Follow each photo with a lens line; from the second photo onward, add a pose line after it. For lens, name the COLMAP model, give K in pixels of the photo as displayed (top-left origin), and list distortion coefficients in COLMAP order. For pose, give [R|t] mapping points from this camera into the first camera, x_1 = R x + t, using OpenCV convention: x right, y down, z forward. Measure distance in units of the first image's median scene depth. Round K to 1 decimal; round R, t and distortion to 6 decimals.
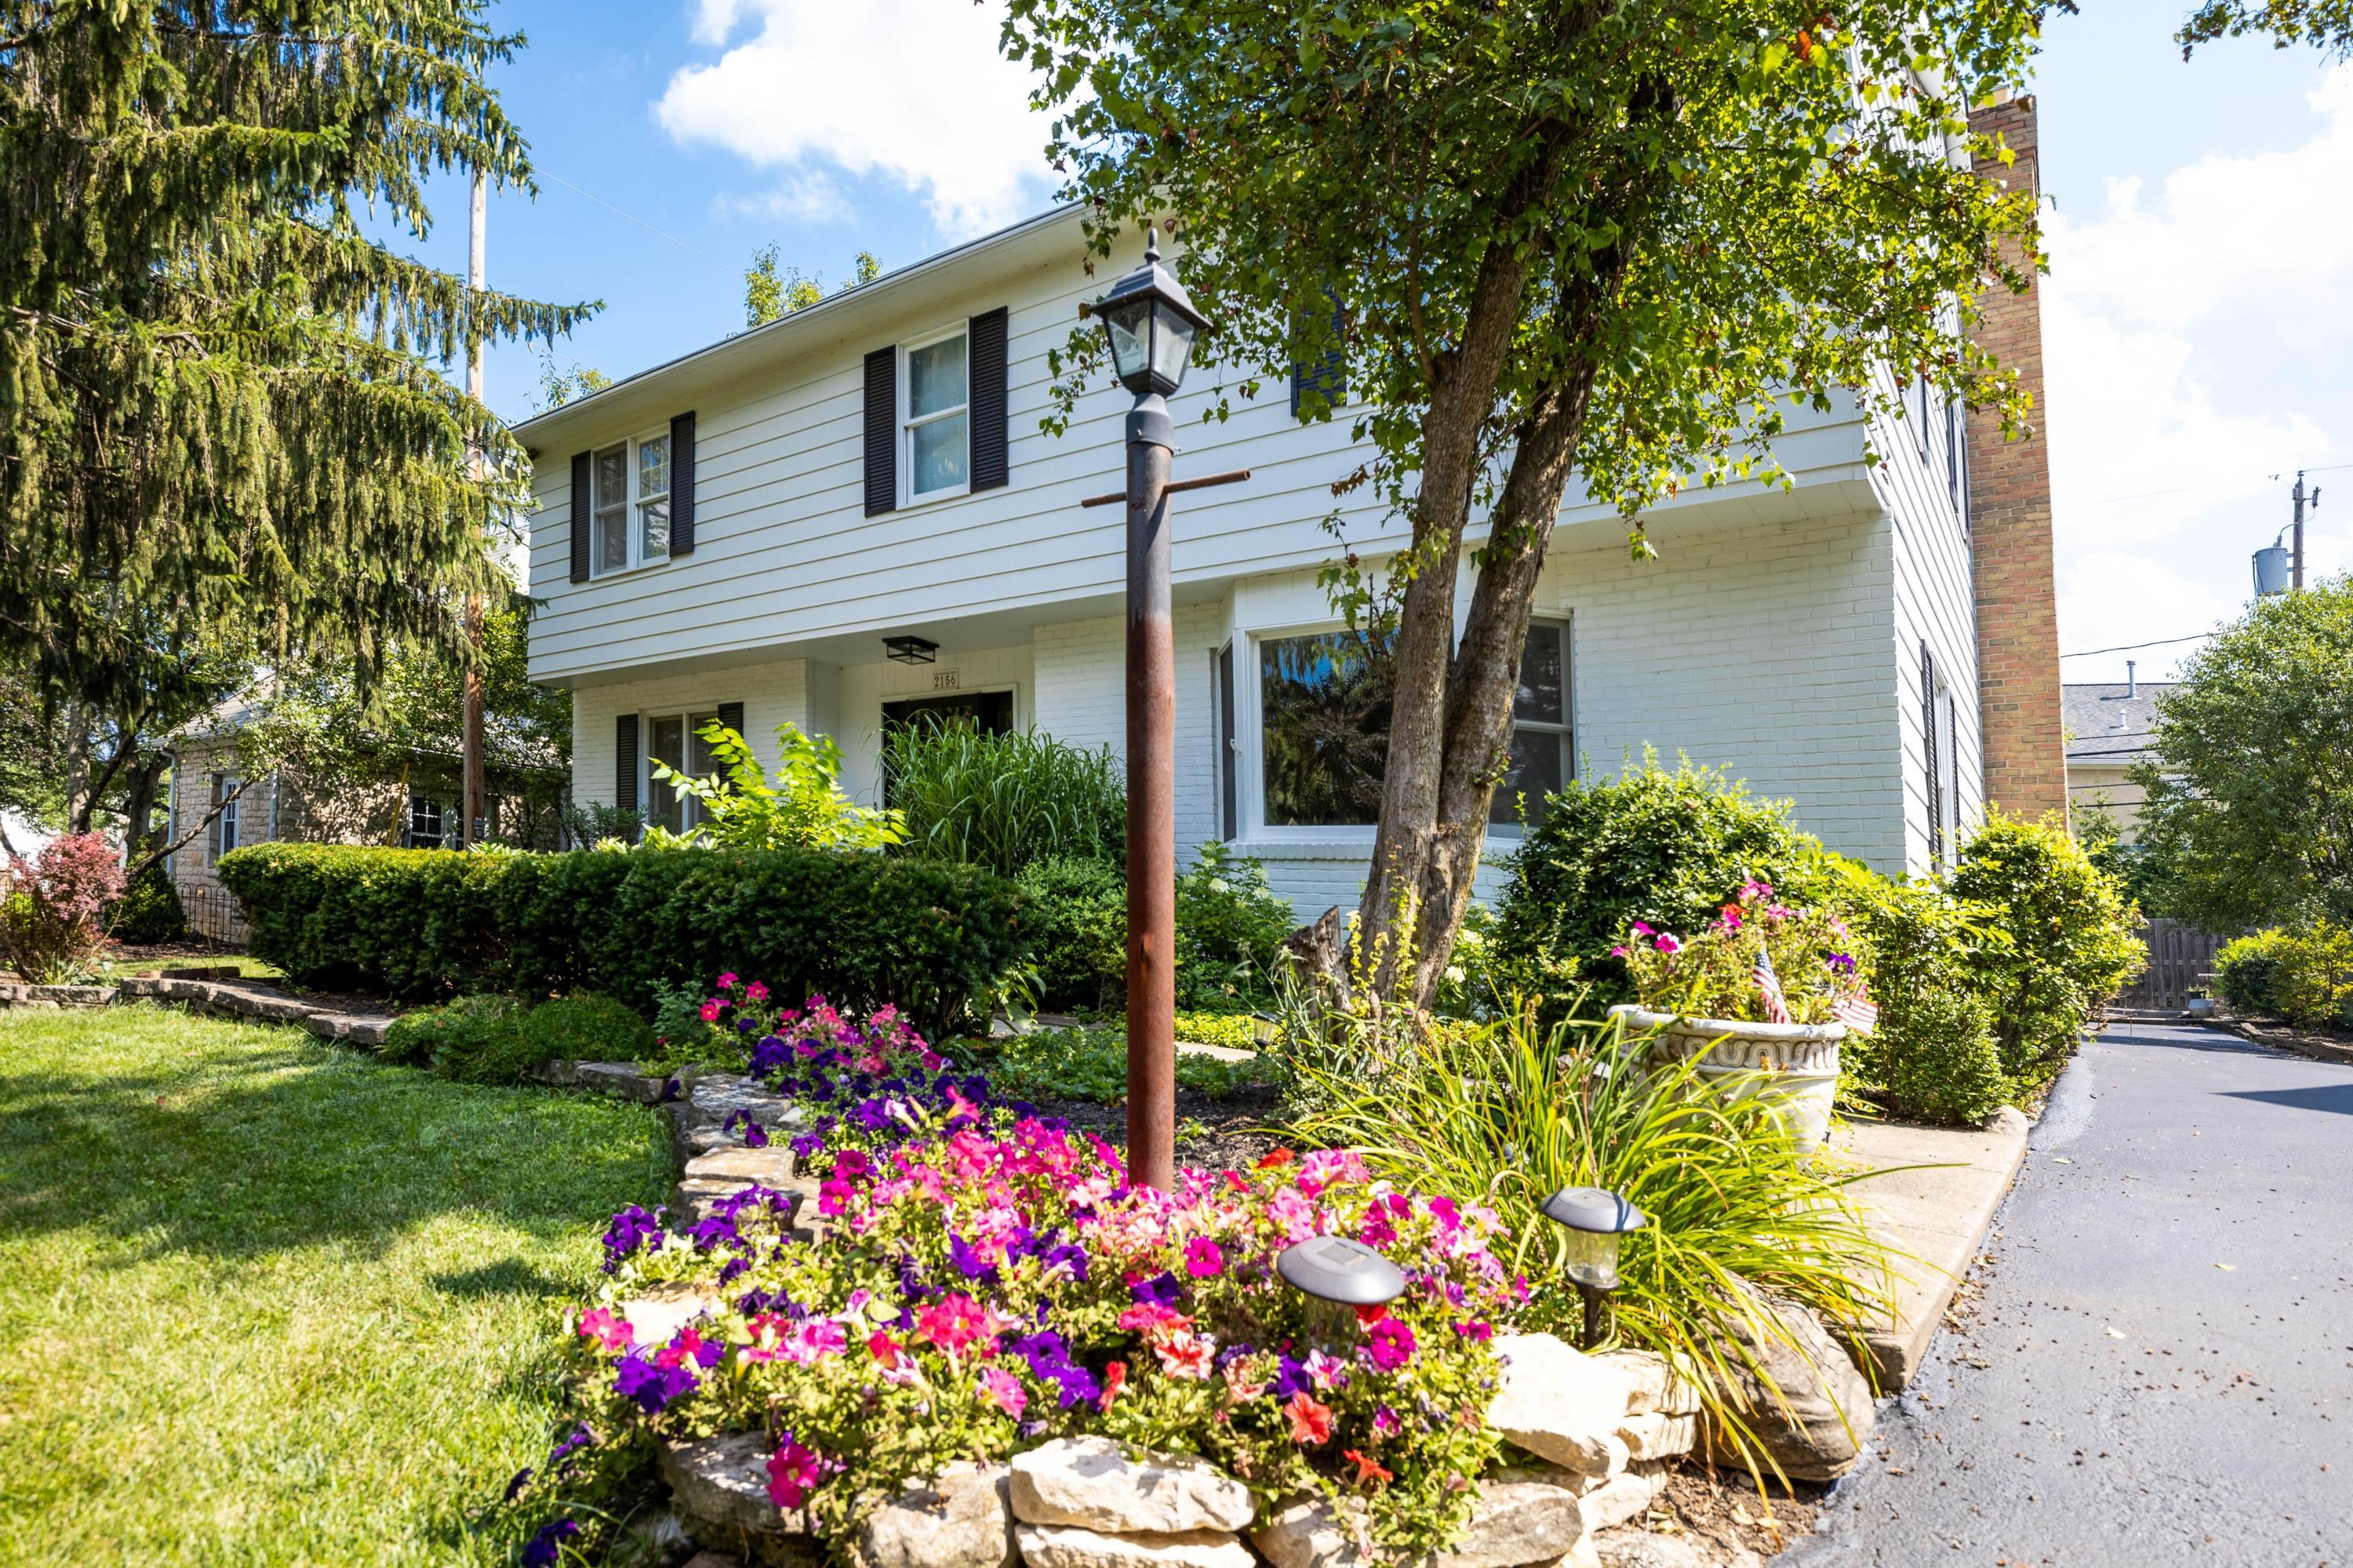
lens RADIAL K [[1287.0, 0, 1176.5], [0, 1287.0, 784.0], [0, 0, 1]] dist [-0.047437, 0.035655]
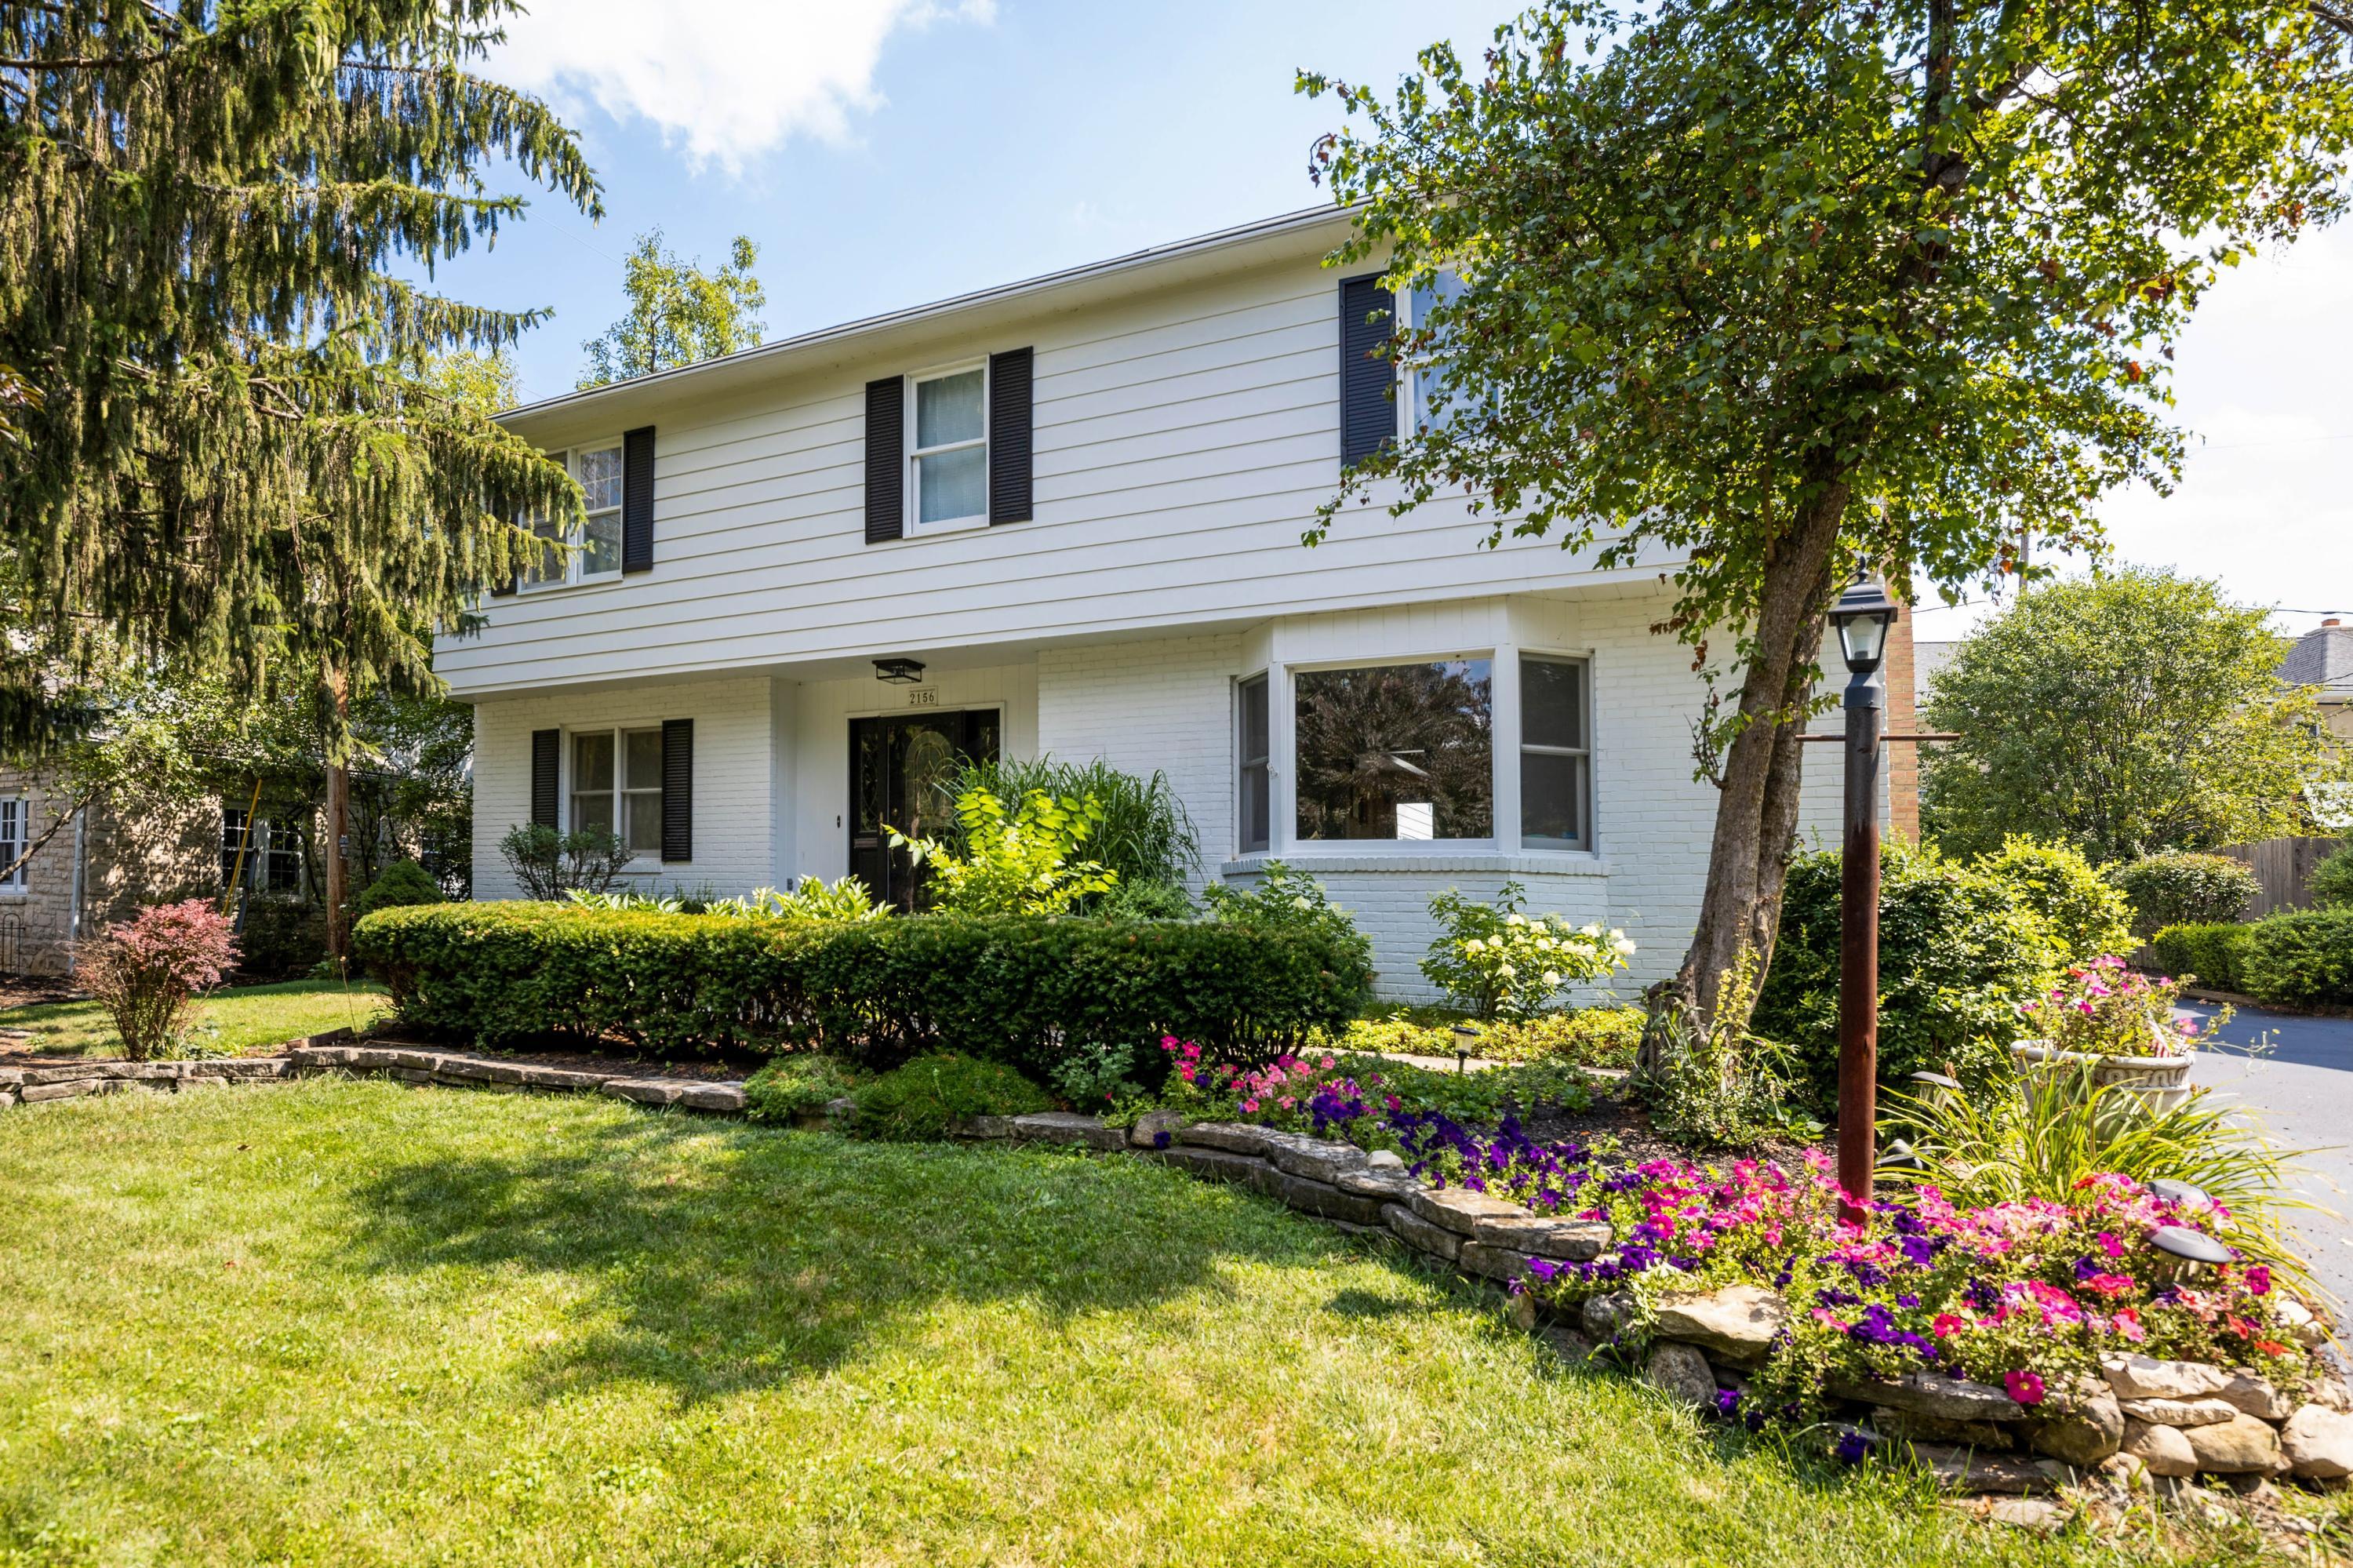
lens RADIAL K [[1280.1, 0, 1171.4], [0, 1280.1, 829.6], [0, 0, 1]] dist [-0.005071, -0.000586]
pose [[0.987897, -0.033394, 0.151476, -0.172368], [0.024560, 0.997907, 0.059822, -0.038010], [-0.153157, -0.055378, 0.986649, -0.055657]]
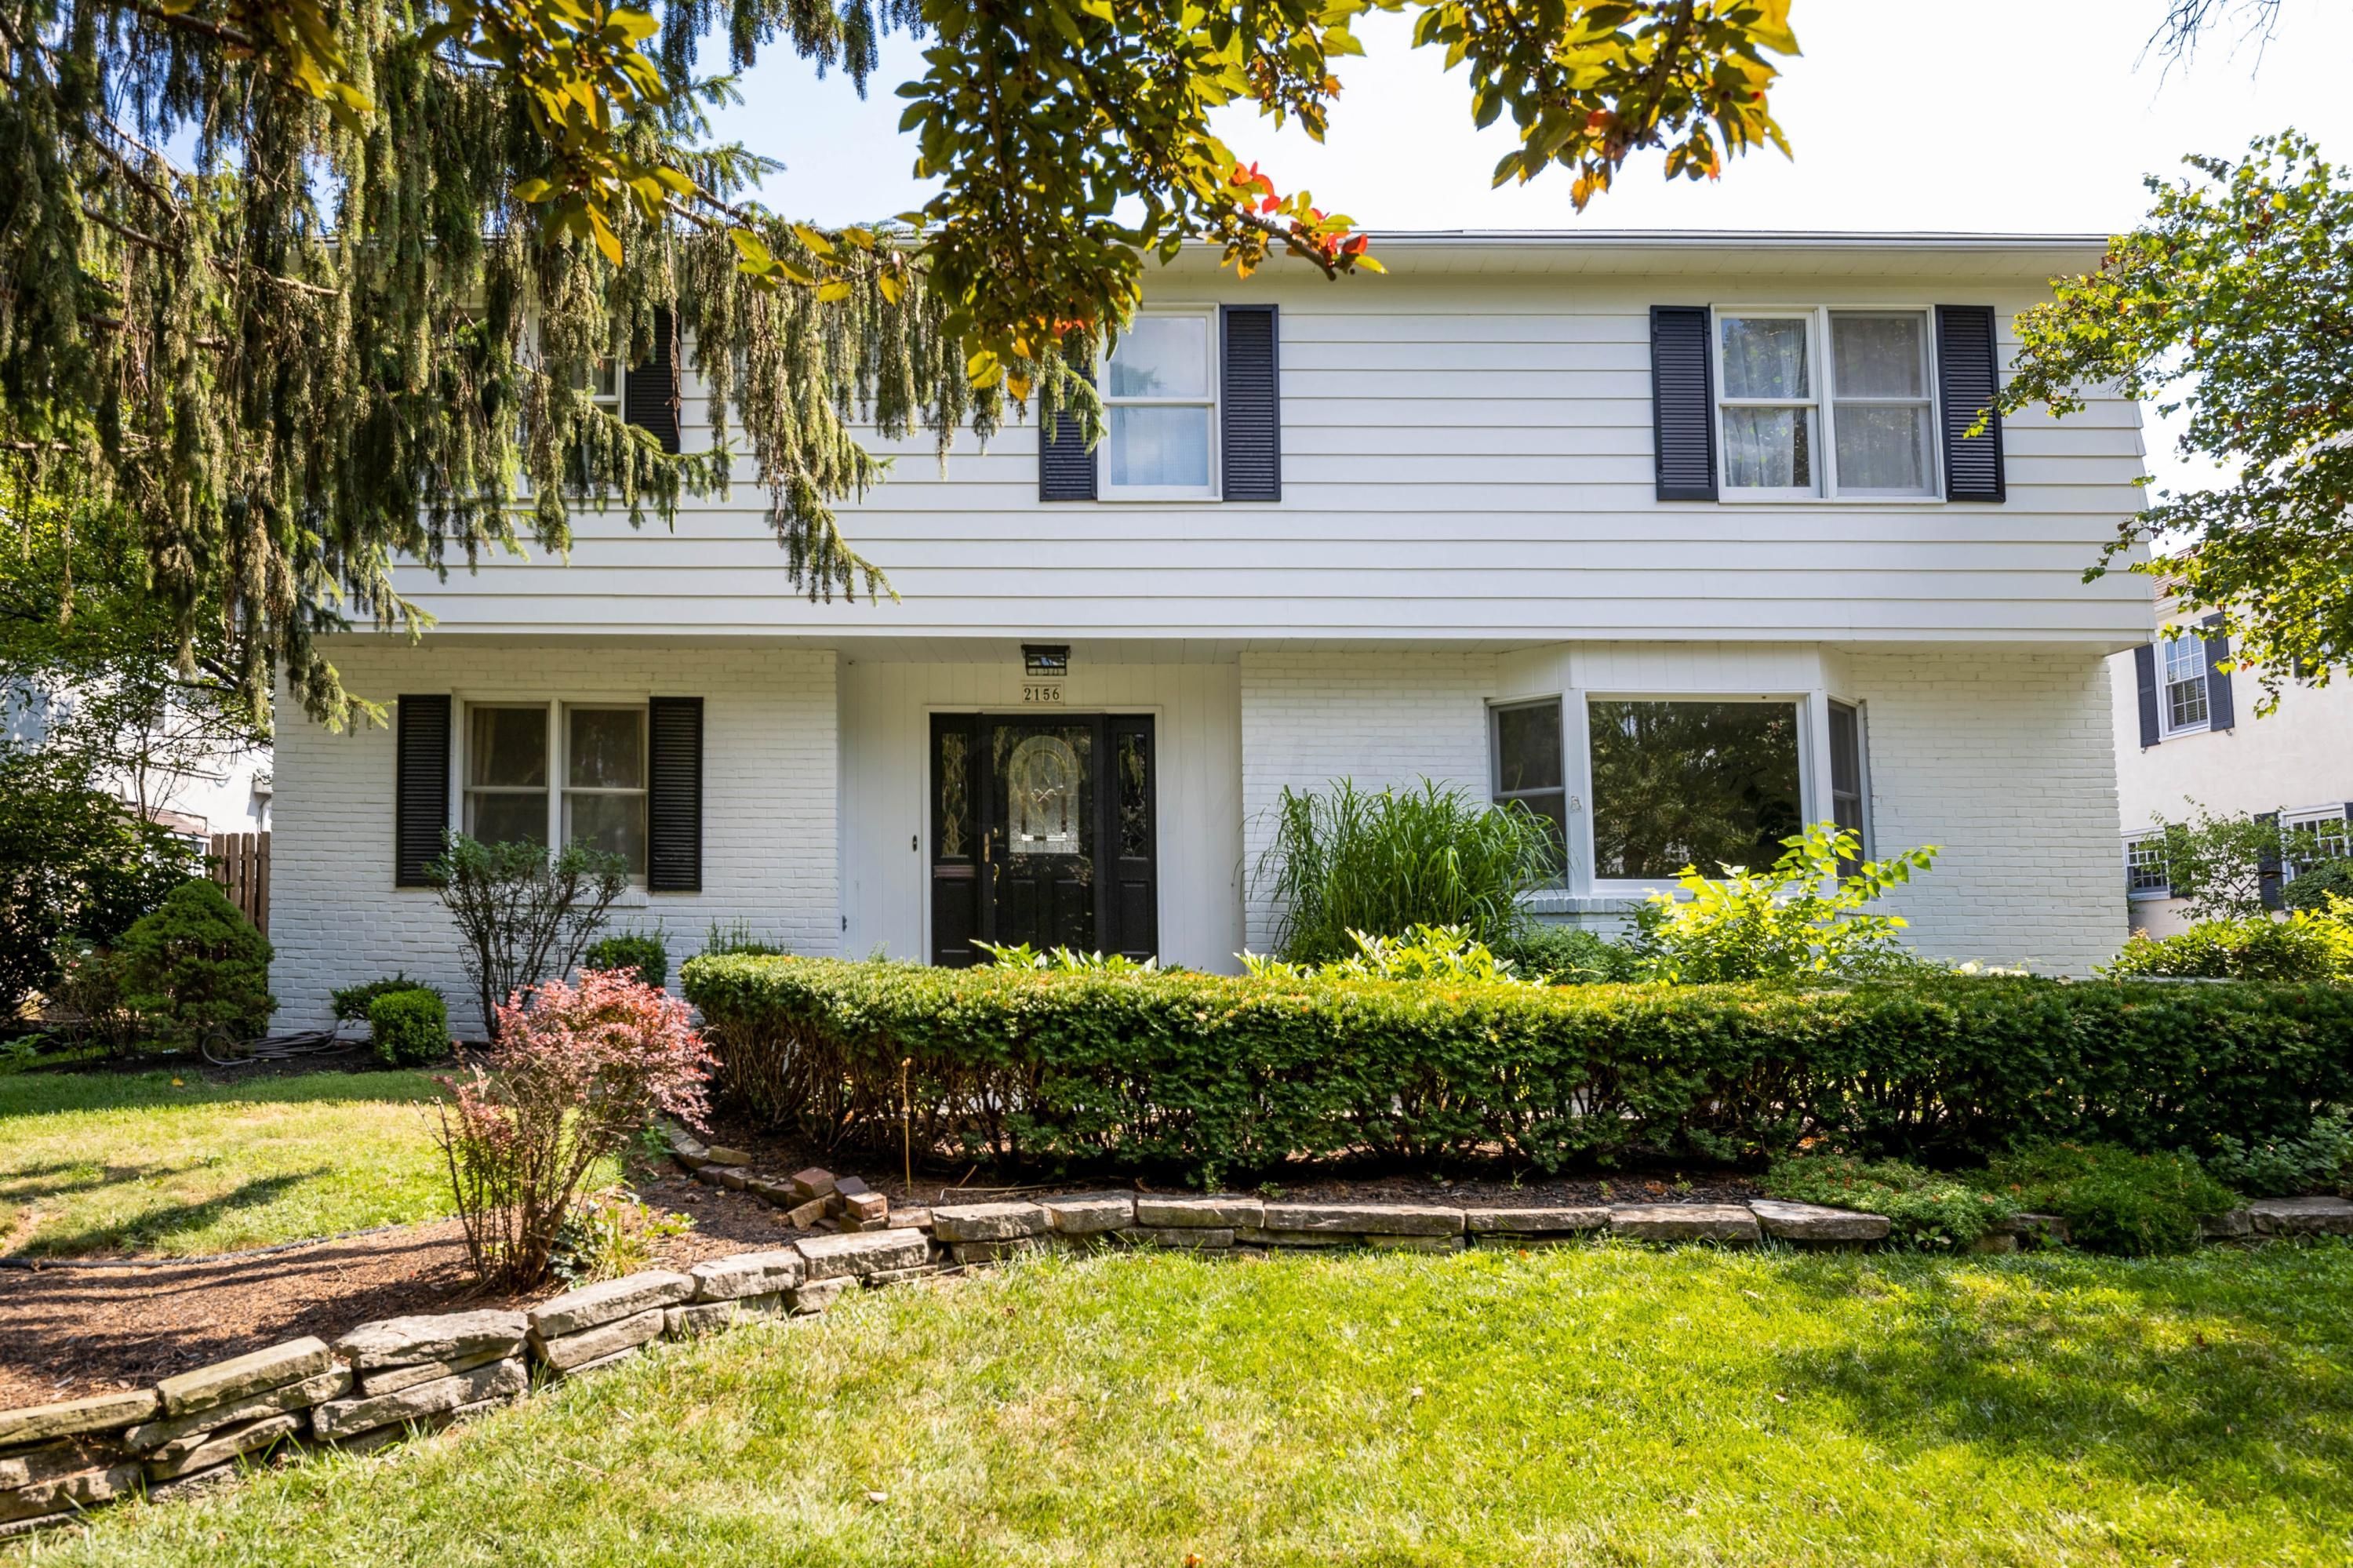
lens RADIAL K [[1287.0, 0, 1176.5], [0, 1287.0, 784.0], [0, 0, 1]] dist [-0.047437, 0.035655]
pose [[0.826913, 0.026124, 0.561723, -0.989982], [-0.027638, 0.999601, -0.005802, -0.015720], [-0.561650, -0.010727, 0.827305, 0.519649]]
